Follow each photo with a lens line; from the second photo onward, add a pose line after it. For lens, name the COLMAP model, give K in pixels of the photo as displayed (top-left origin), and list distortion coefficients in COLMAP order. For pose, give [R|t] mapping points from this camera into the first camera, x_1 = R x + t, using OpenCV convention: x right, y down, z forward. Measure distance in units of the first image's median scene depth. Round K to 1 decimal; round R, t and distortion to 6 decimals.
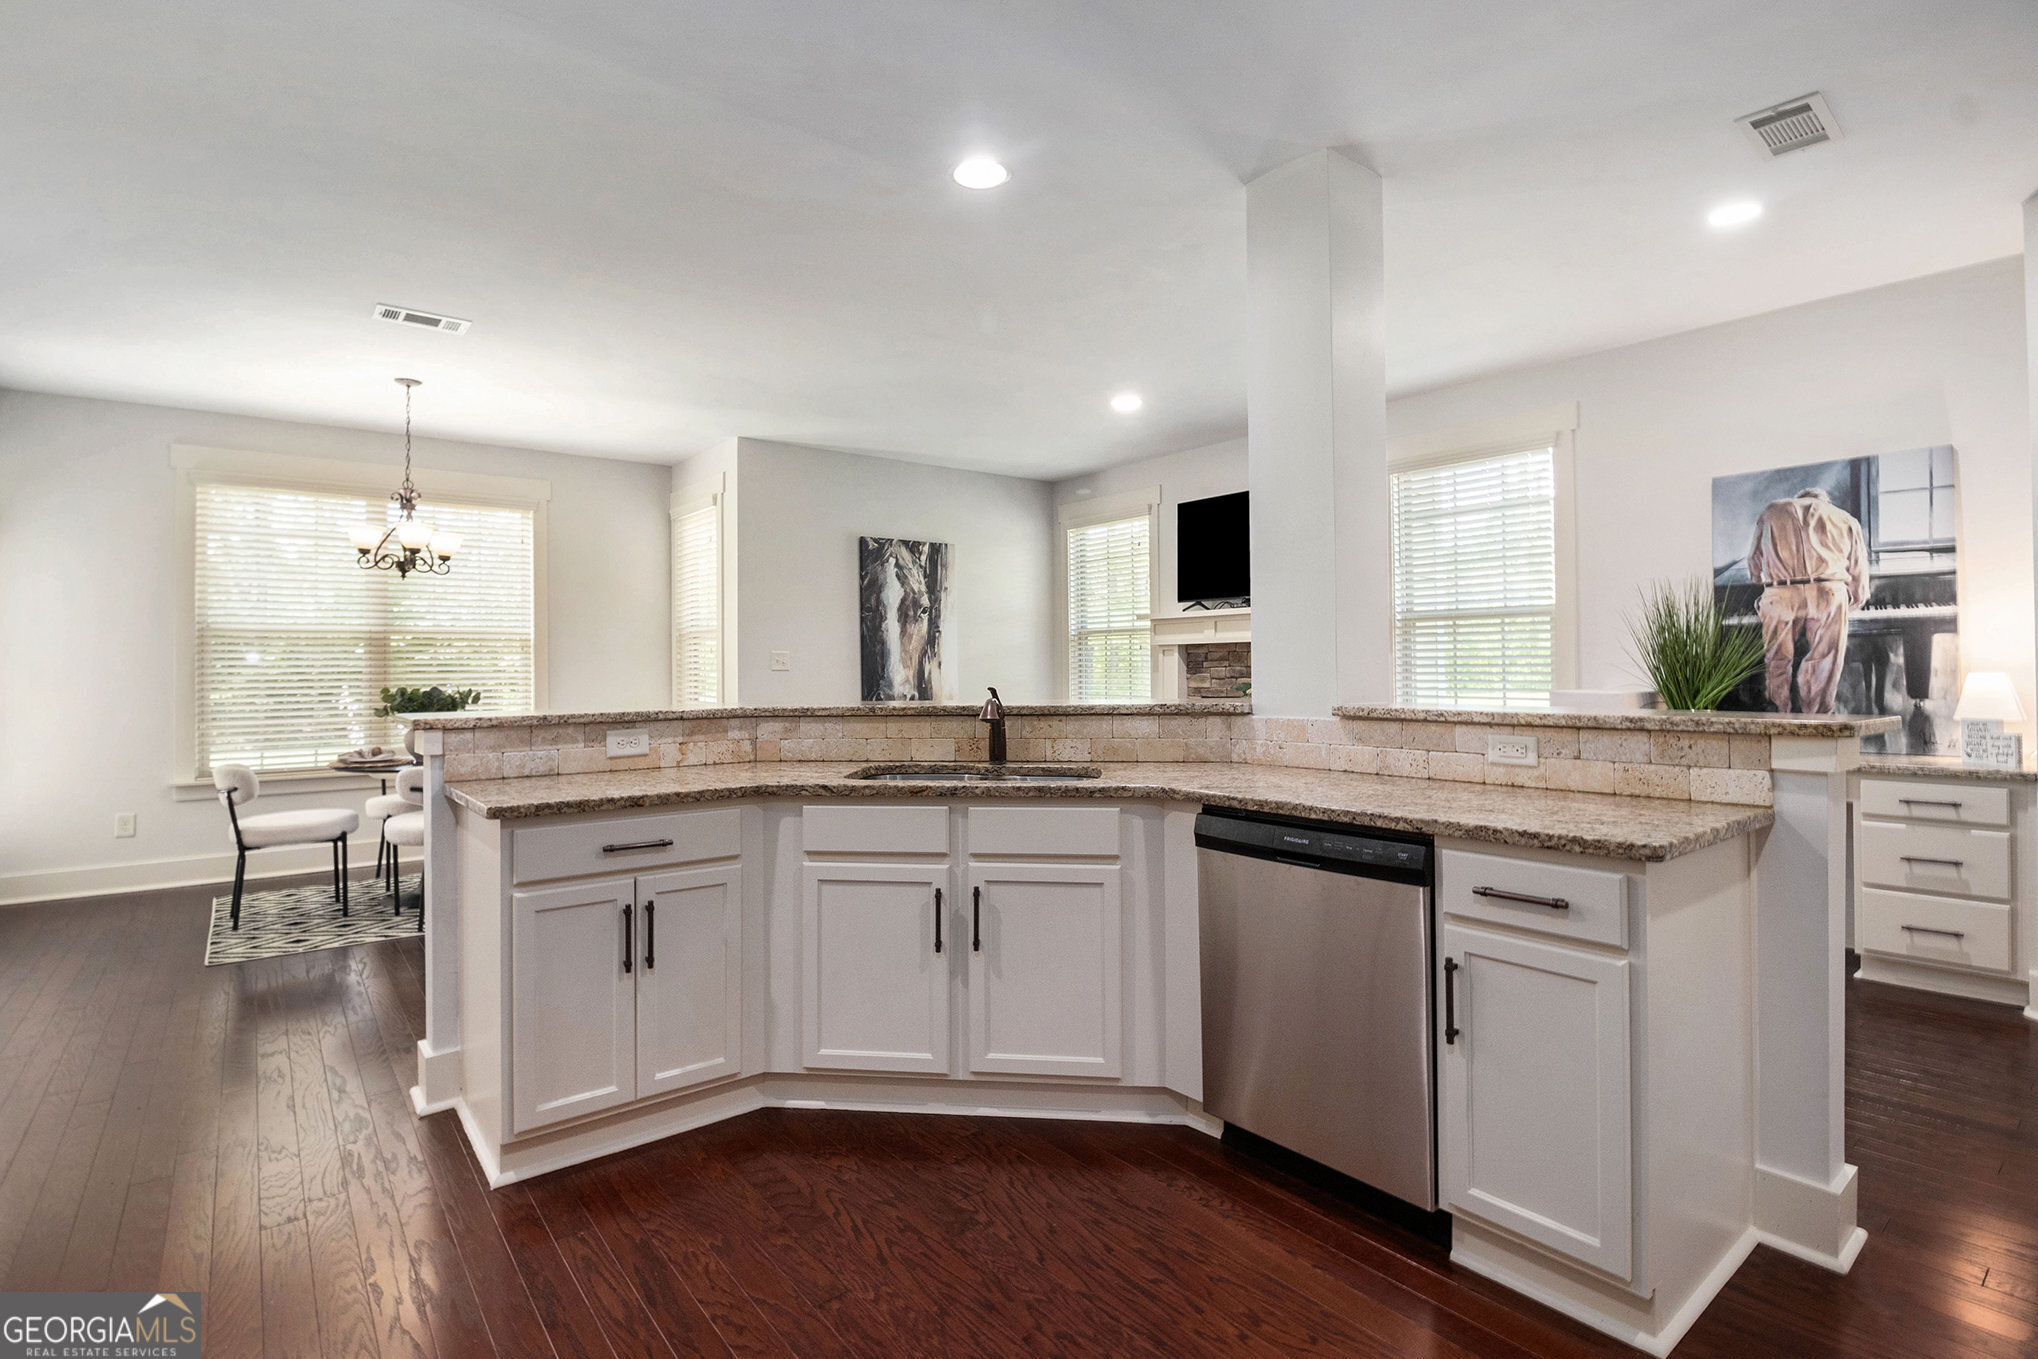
lens RADIAL K [[985.3, 0, 991.2], [0, 985.3, 655.4], [0, 0, 1]] dist [-0.015152, -0.003858]
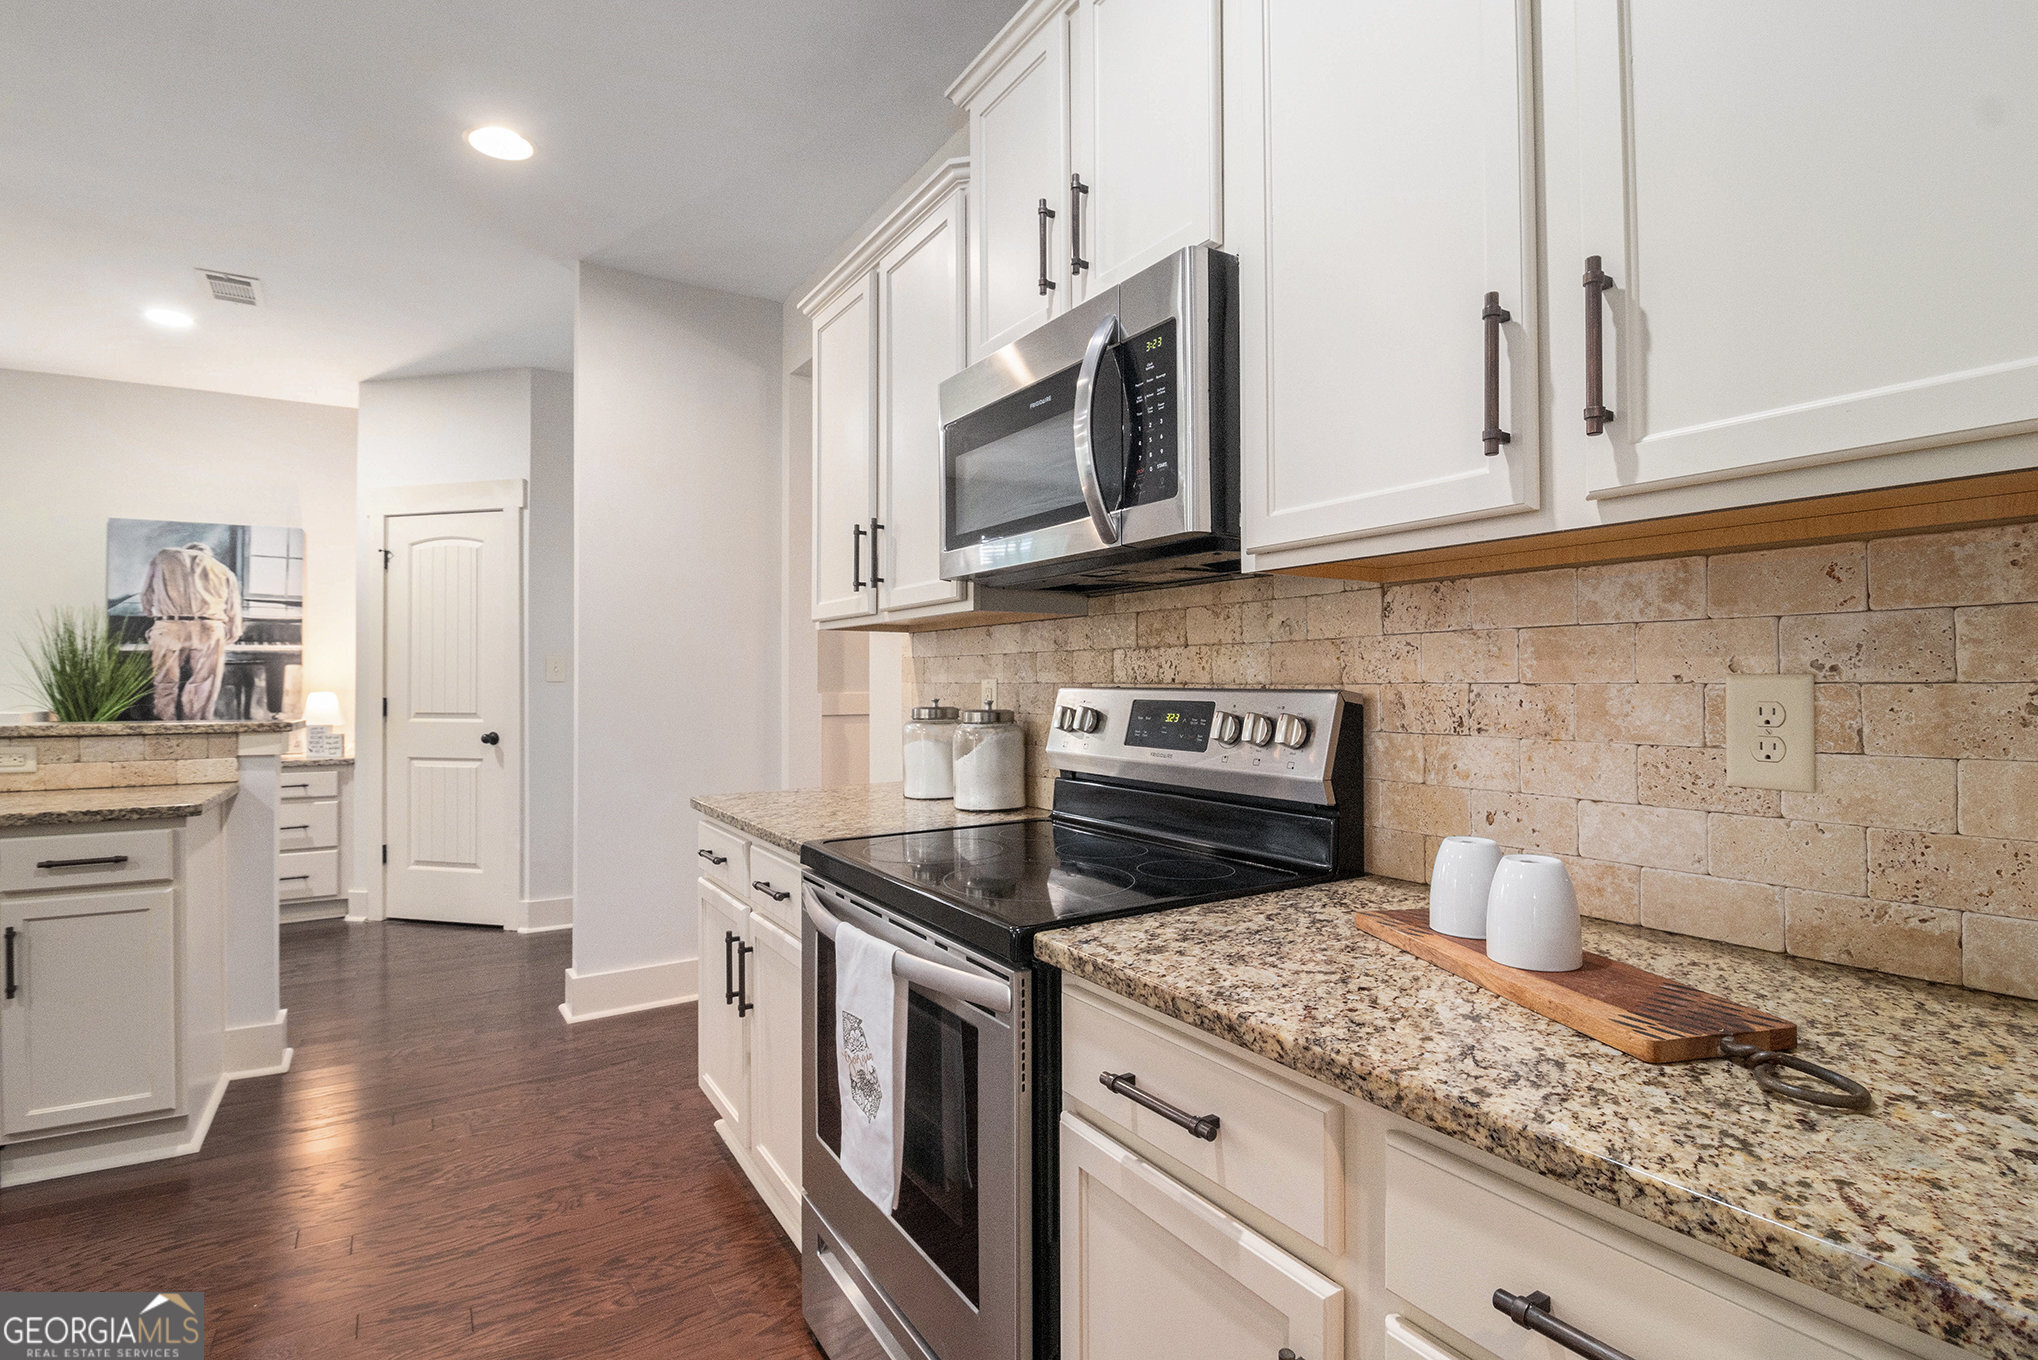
lens RADIAL K [[985.3, 0, 1017.9], [0, 985.3, 674.9], [0, 0, 1]] dist [-0.015152, -0.003858]
pose [[0.107247, 0.016266, 0.994099, -0.271386], [-0.011648, 0.999818, -0.015103, 0.001192], [-0.994164, -0.009960, 0.107417, -0.166487]]
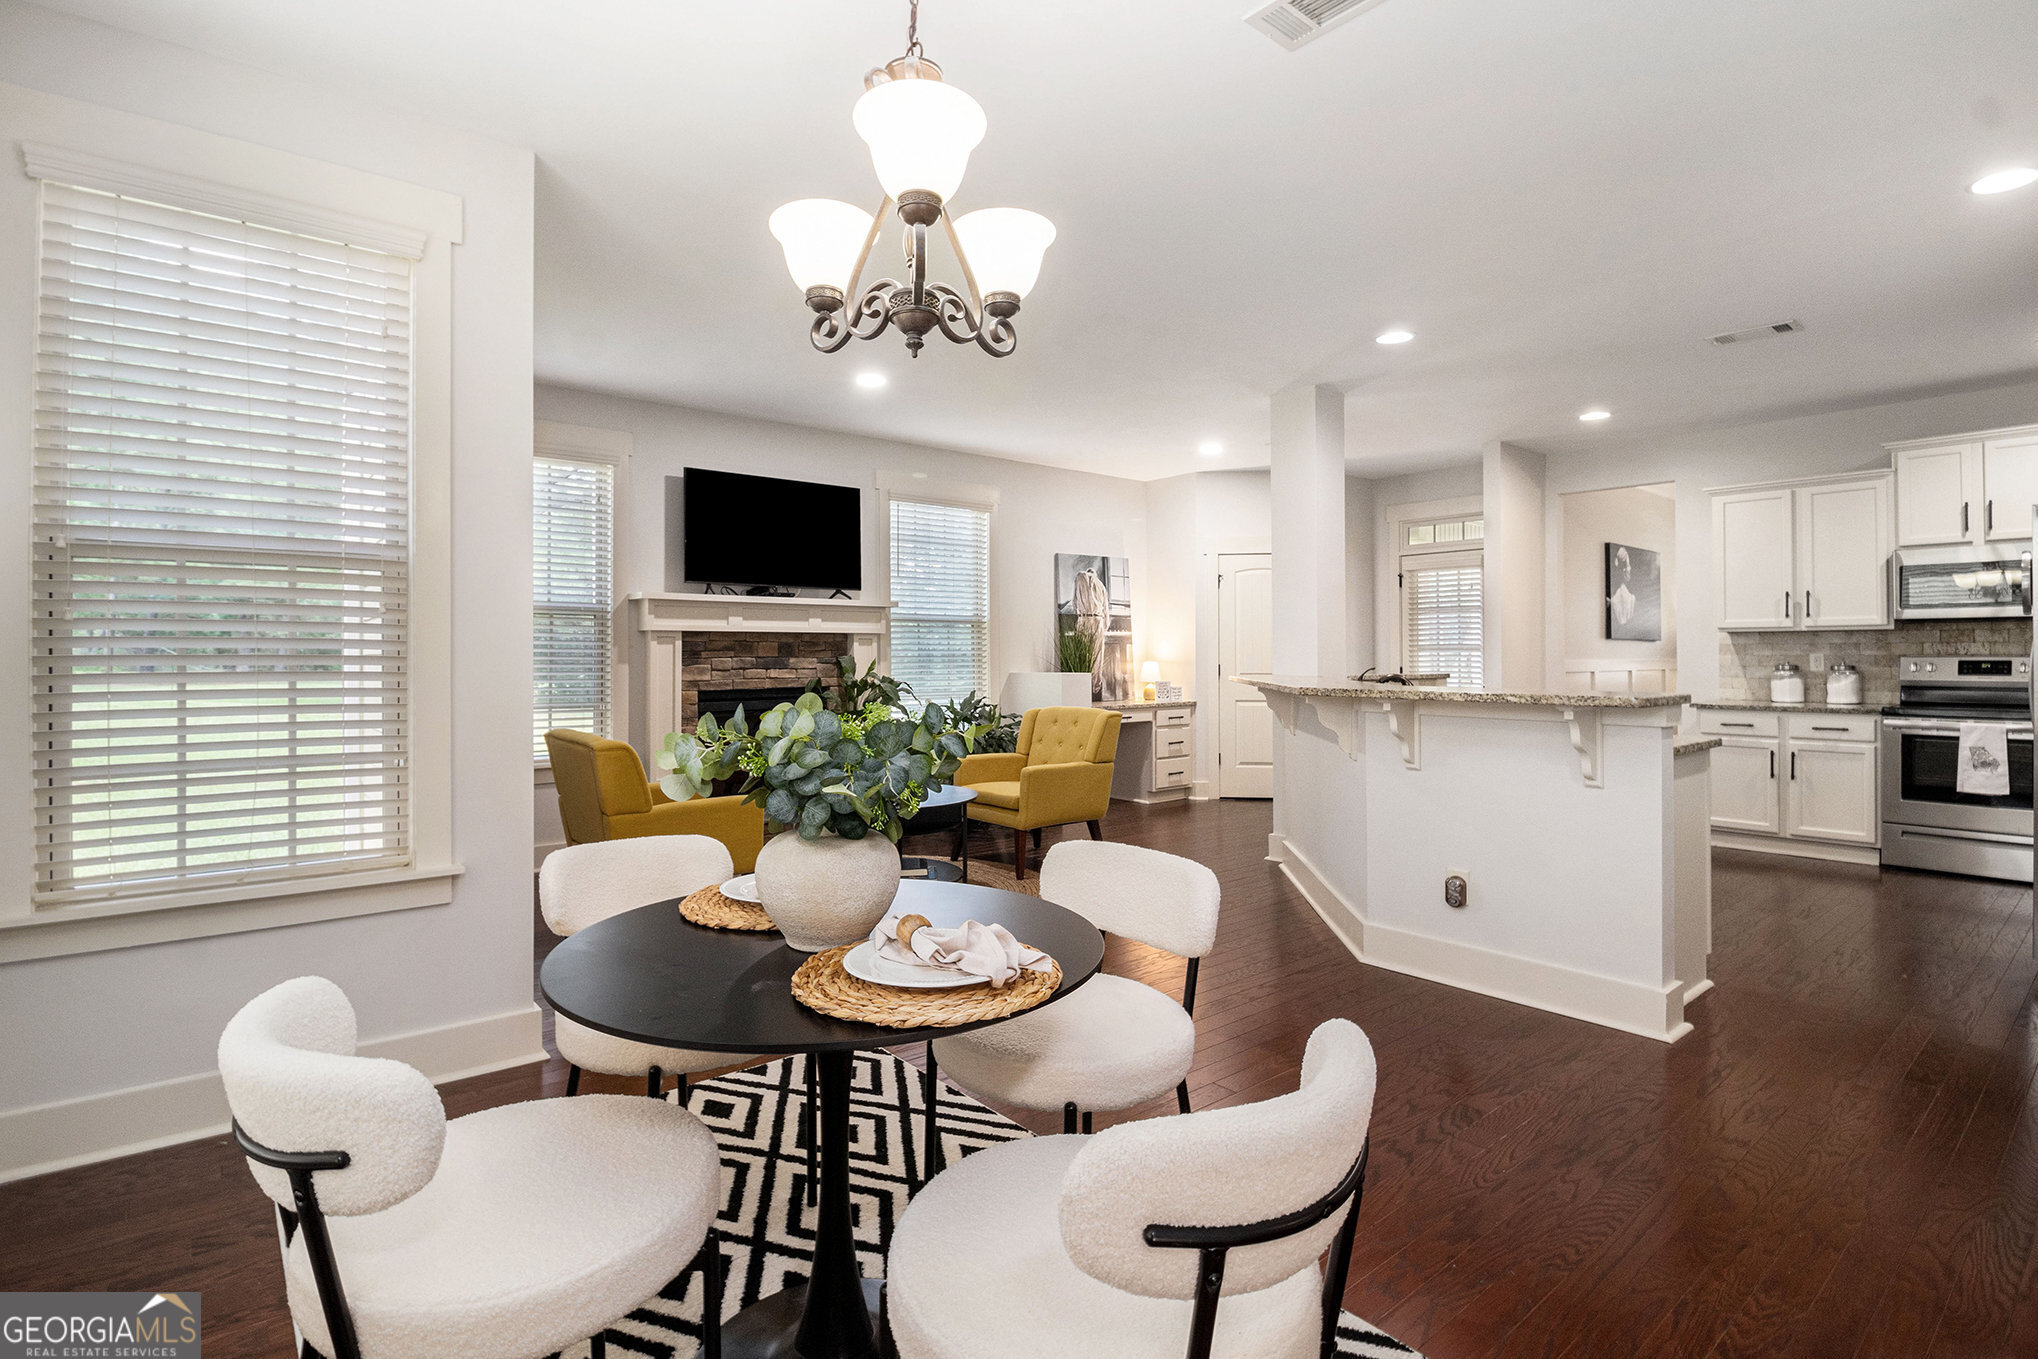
lens RADIAL K [[985.3, 0, 1012.3], [0, 985.3, 668.1], [0, 0, 1]] dist [-0.015152, -0.003858]
pose [[-0.041915, -0.002800, 0.999117, -1.176176], [-0.010382, 0.999943, 0.002366, 0.028077], [-0.999067, -0.010274, -0.041942, 1.294335]]
